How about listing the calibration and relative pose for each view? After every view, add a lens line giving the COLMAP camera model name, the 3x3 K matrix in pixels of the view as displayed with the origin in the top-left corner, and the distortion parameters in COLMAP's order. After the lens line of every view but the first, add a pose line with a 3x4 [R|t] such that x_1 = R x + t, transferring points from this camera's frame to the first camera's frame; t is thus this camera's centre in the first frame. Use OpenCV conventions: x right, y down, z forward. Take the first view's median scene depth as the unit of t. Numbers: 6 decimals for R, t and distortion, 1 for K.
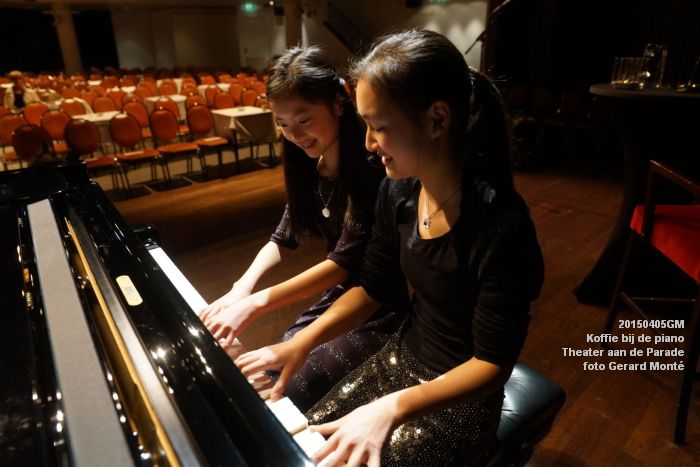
lens RADIAL K [[454.6, 0, 350.0], [0, 454.6, 233.5], [0, 0, 1]] dist [-0.156082, 0.097663]
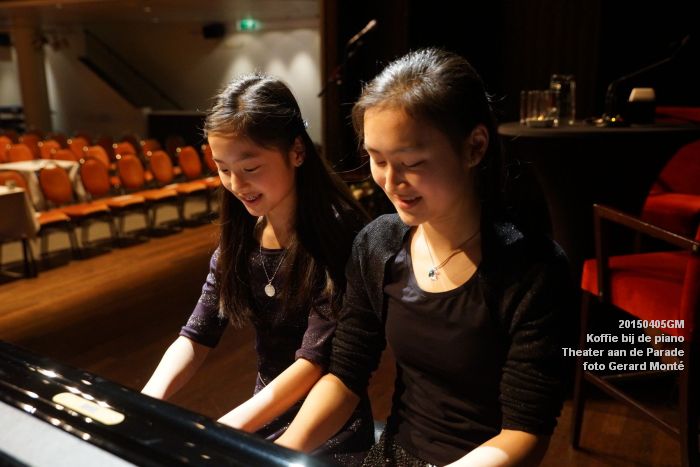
lens RADIAL K [[659.6, 0, 350.0], [0, 659.6, 233.5], [0, 0, 1]] dist [-0.004620, 0.008013]
pose [[0.948311, -0.073503, 0.308713, -0.141672], [0.130128, 0.977326, -0.167033, 0.034838], [-0.289436, 0.198571, 0.936374, -0.051913]]
